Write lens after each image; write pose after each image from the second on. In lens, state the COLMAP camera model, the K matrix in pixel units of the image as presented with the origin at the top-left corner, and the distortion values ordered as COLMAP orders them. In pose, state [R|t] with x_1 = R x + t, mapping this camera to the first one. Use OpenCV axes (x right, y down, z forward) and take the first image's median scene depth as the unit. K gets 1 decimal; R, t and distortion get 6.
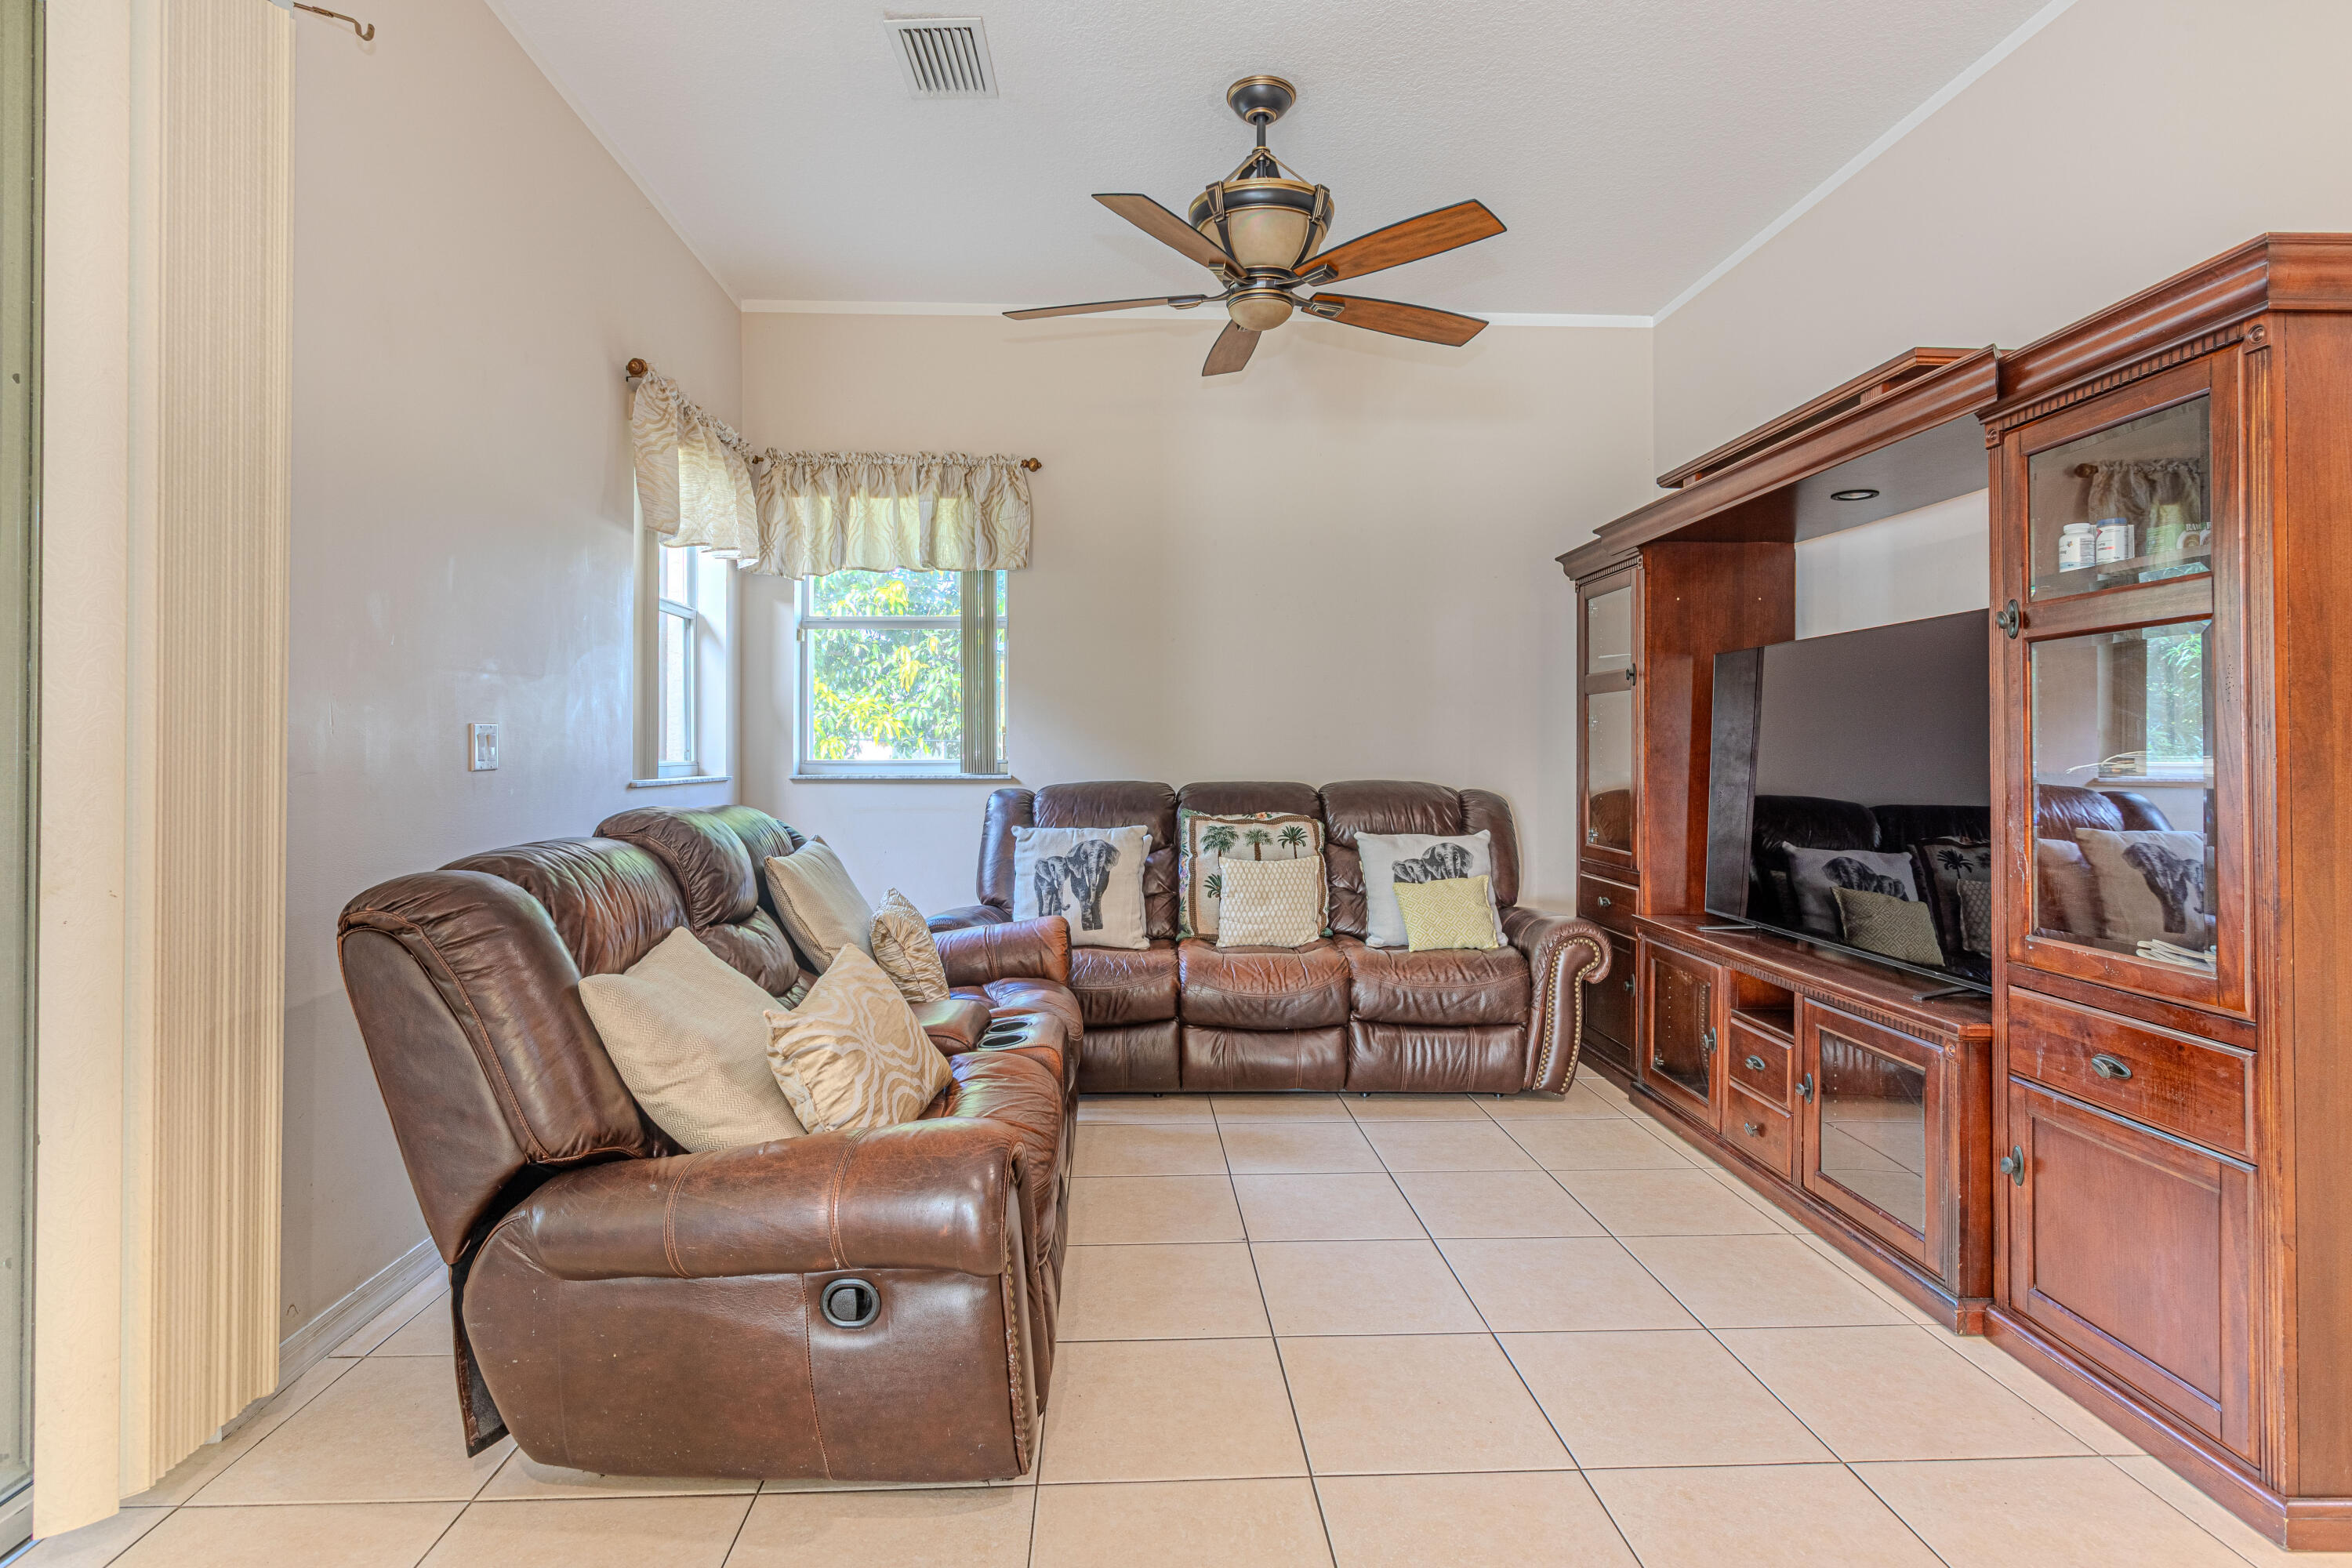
lens RADIAL K [[1164.8, 0, 1167.4], [0, 1164.8, 737.3], [0, 0, 1]] dist [0.001694, 0.000524]
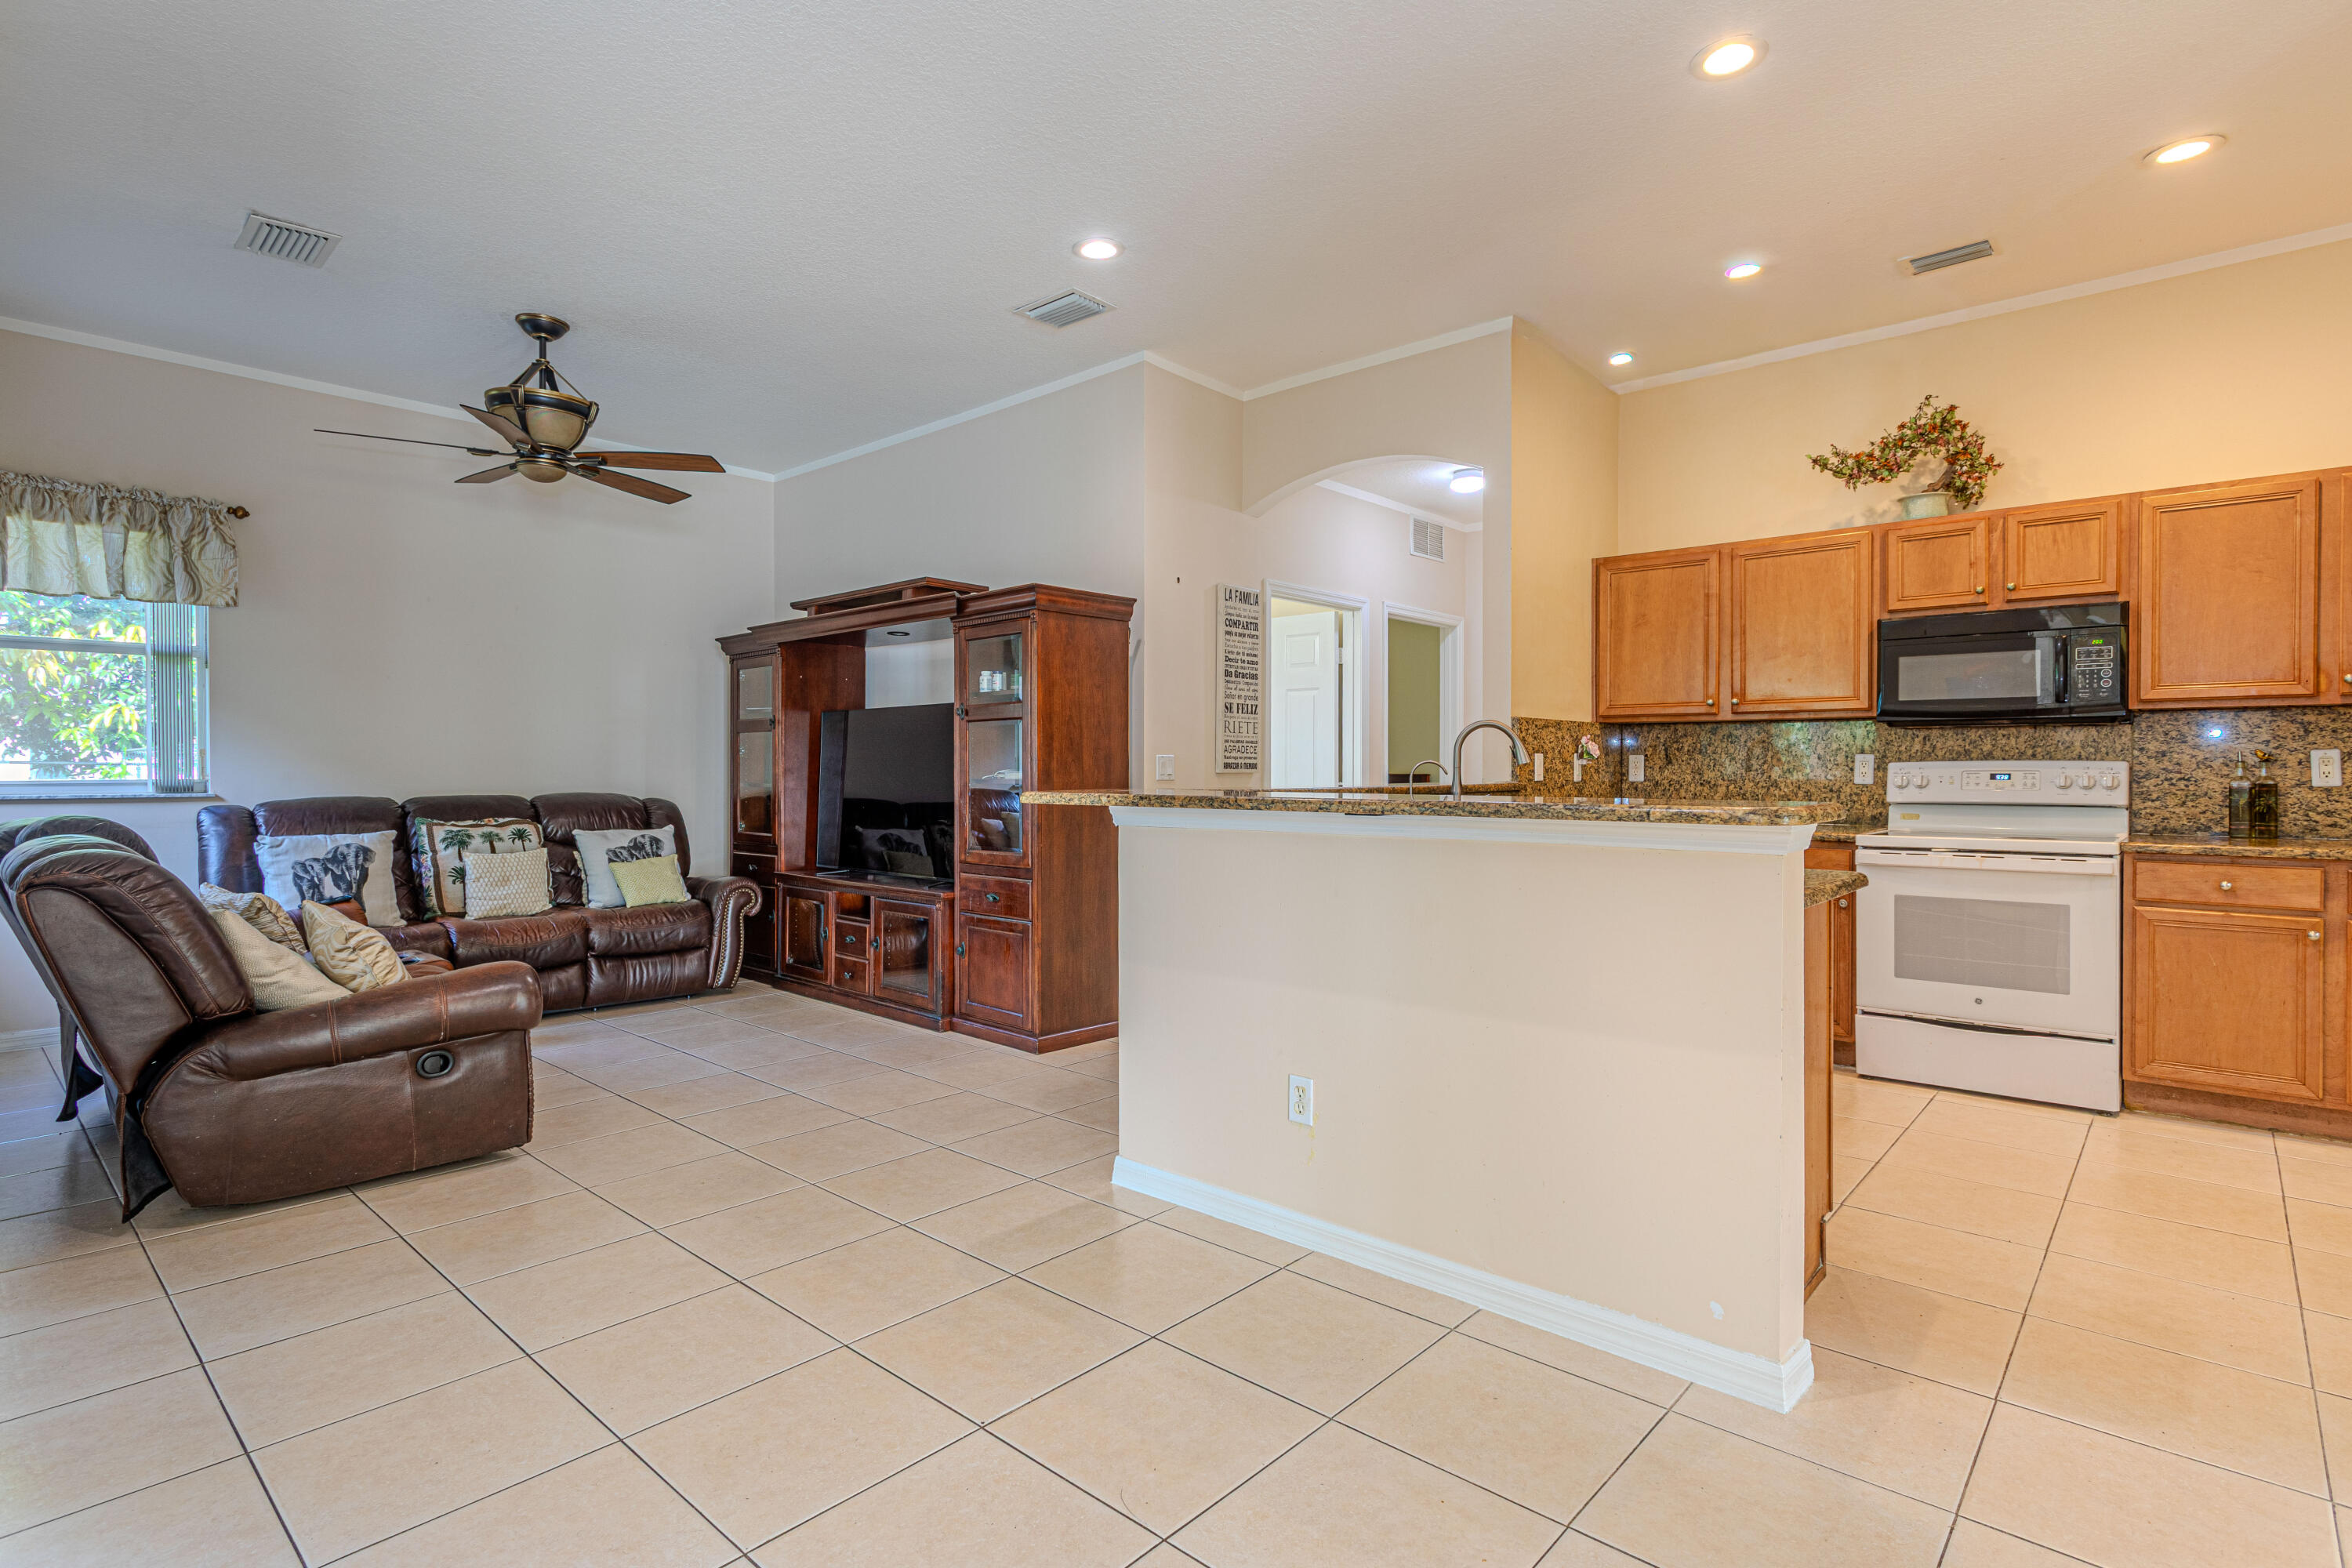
lens RADIAL K [[1164.8, 0, 1177.9], [0, 1164.8, 782.1], [0, 0, 1]] dist [0.001694, 0.000524]
pose [[0.709370, -0.008451, 0.704786, -0.338188], [-0.006570, 0.999805, 0.018601, -0.005487], [-0.704806, -0.017826, 0.709176, -0.531751]]
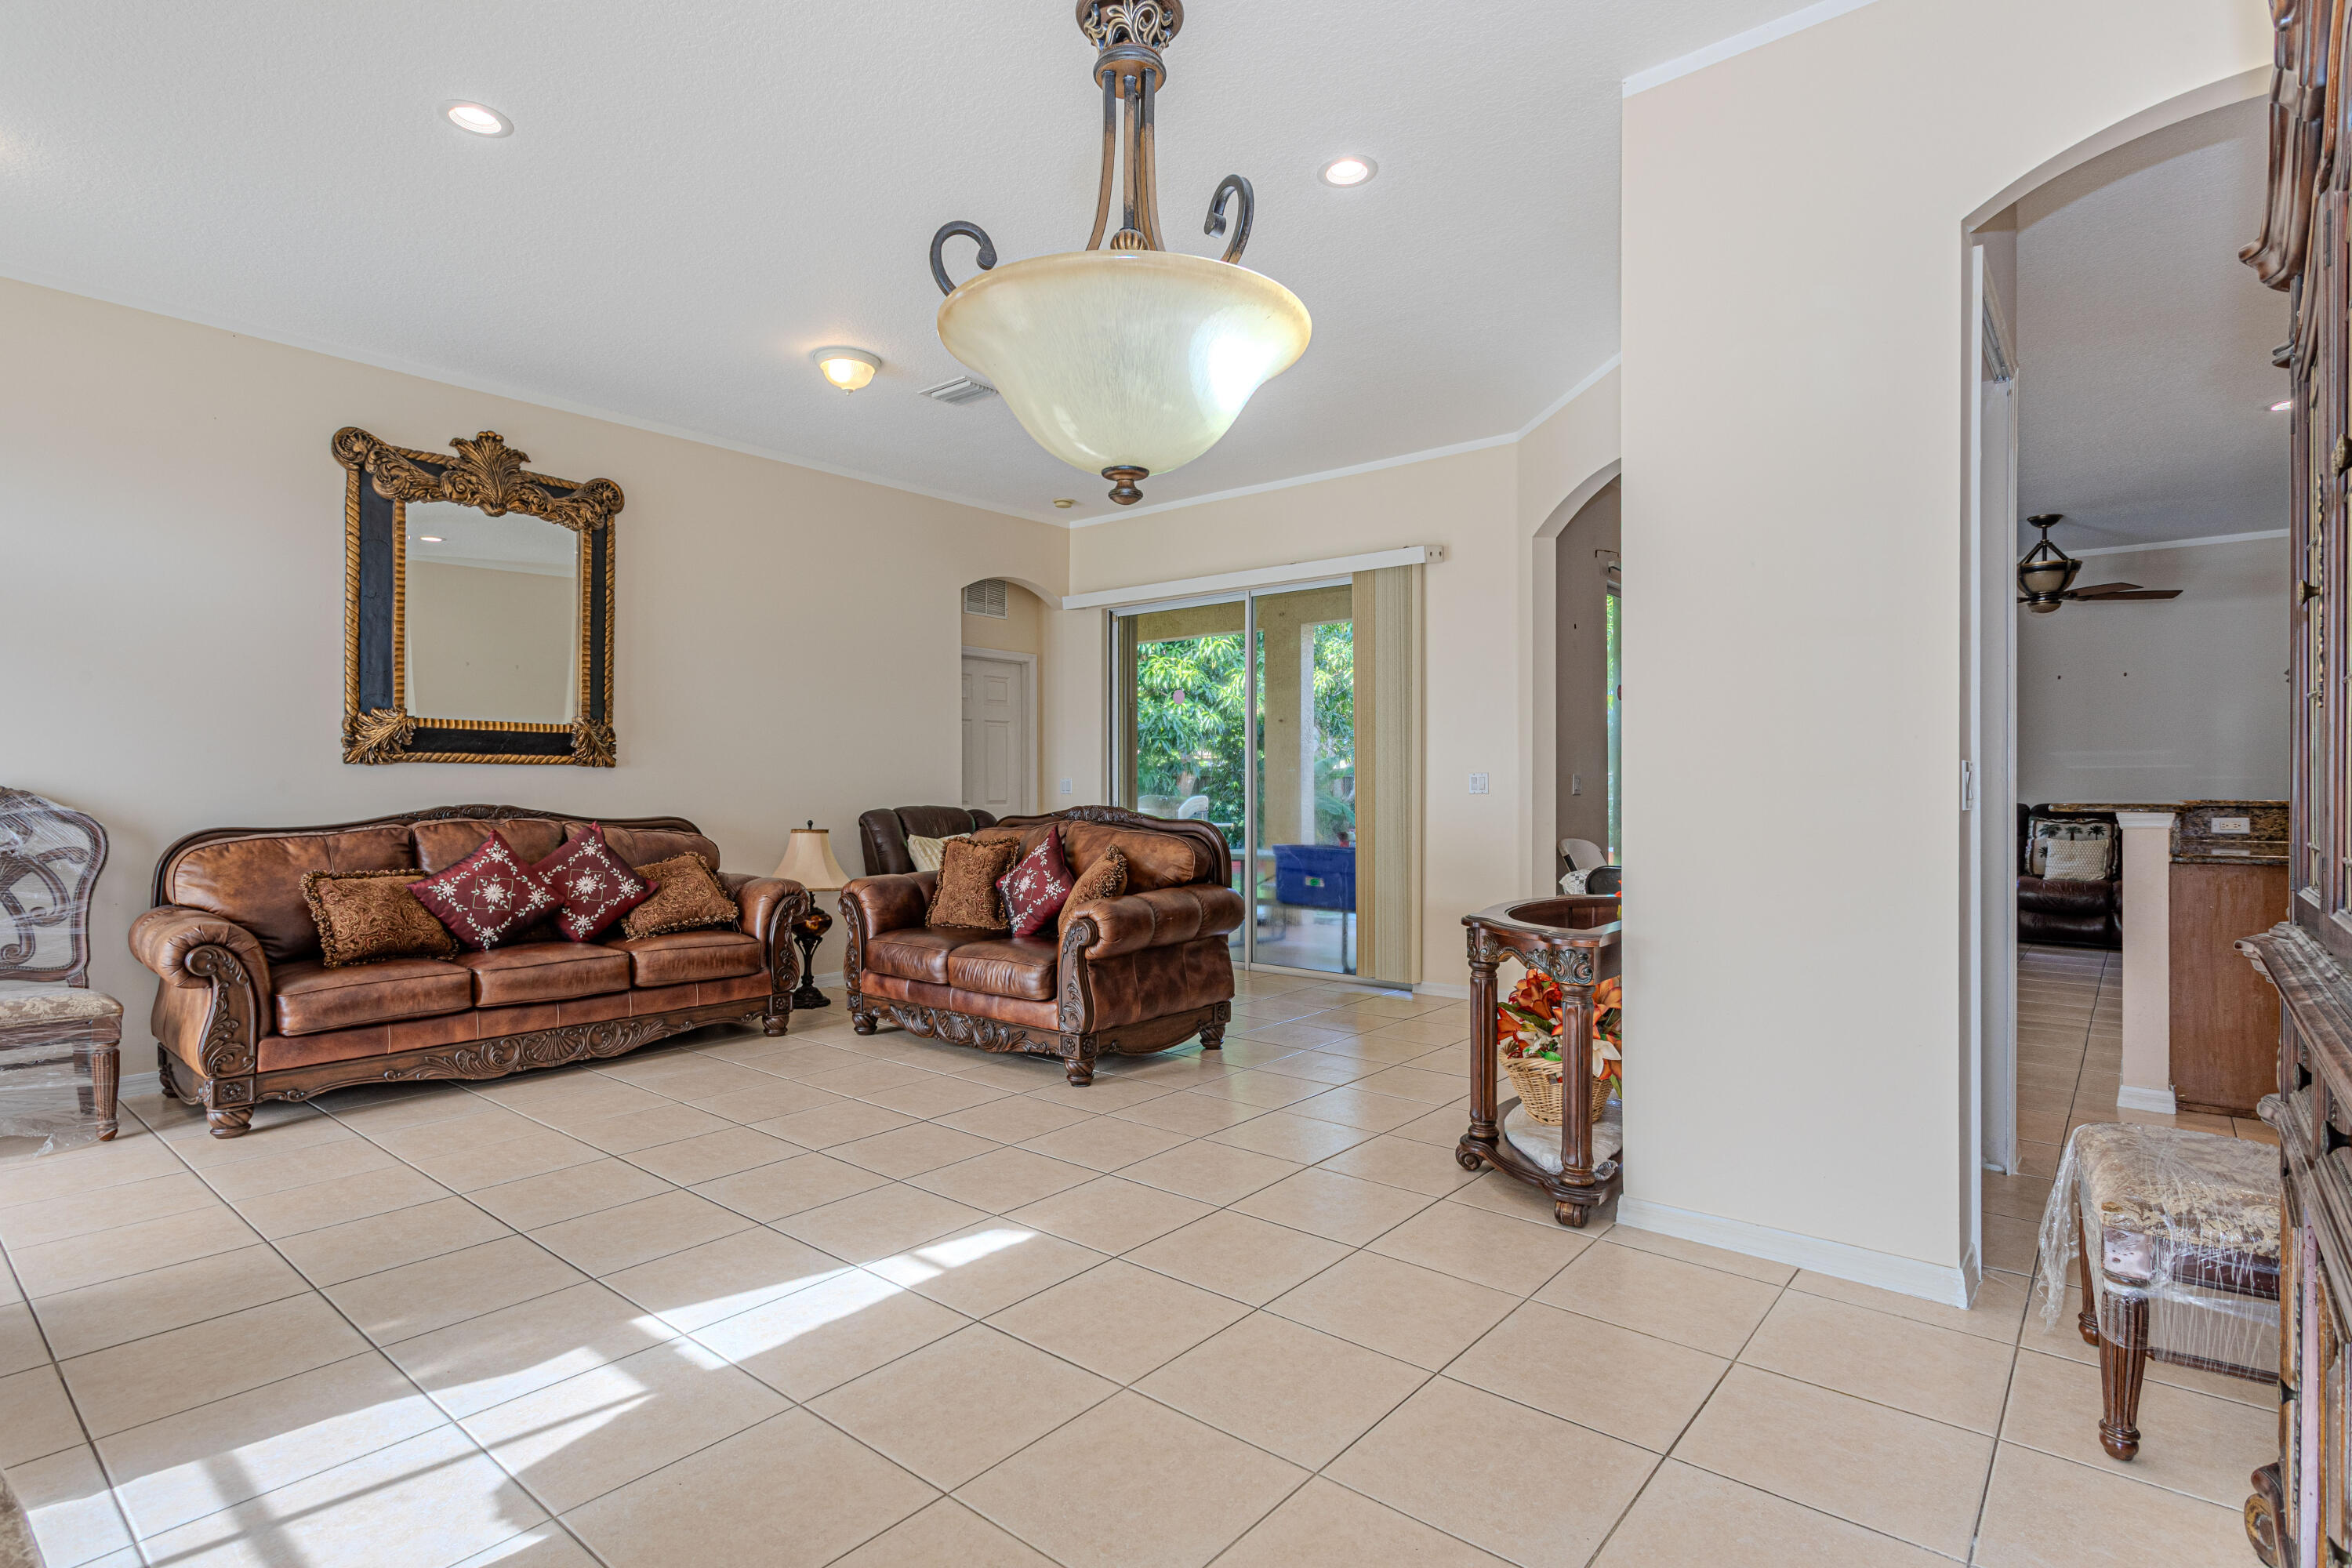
lens RADIAL K [[1164.8, 0, 1165.4], [0, 1164.8, 788.3], [0, 0, 1]] dist [0.001694, 0.000524]
pose [[0.737142, -0.001331, -0.675737, 0.324110], [0.007074, 0.999958, 0.005747, -0.010820], [0.675701, -0.009017, 0.737120, -1.777871]]
